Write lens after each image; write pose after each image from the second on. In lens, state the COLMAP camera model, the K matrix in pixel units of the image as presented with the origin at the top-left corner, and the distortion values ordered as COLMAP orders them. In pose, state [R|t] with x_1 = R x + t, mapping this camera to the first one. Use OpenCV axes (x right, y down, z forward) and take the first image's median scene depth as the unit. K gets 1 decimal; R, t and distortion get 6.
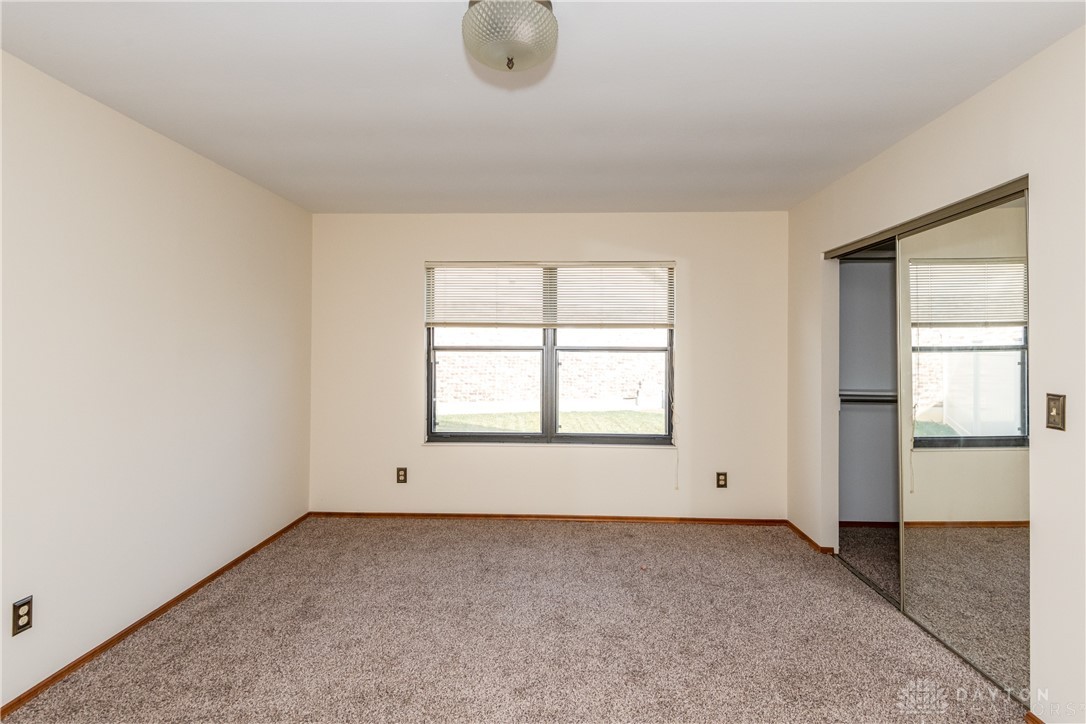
lens RADIAL K [[582.0, 0, 543.0], [0, 582.0, 362.0], [0, 0, 1]] dist [0.069931, -0.065332]
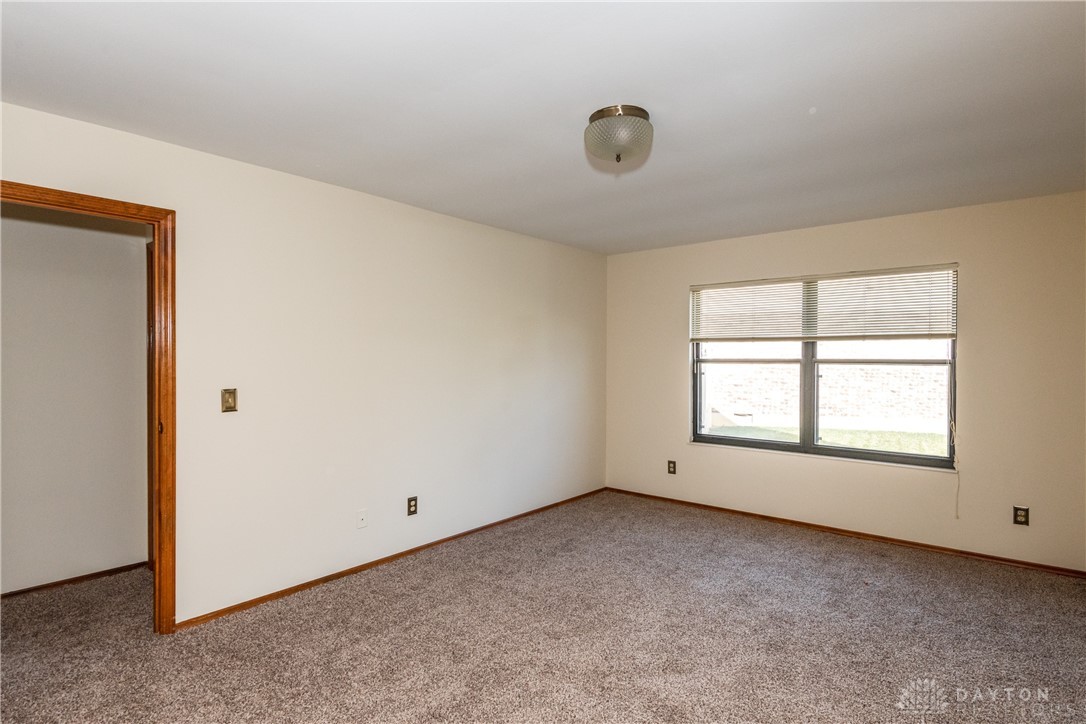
lens RADIAL K [[572.9, 0, 543.0], [0, 572.9, 362.0], [0, 0, 1]] dist [-0.000274, -0.000264]
pose [[0.792844, 0.002935, -0.609418, 0.261231], [-0.015200, 0.999773, -0.014961, 0.000649], [0.609235, 0.021125, 0.792708, -0.088911]]
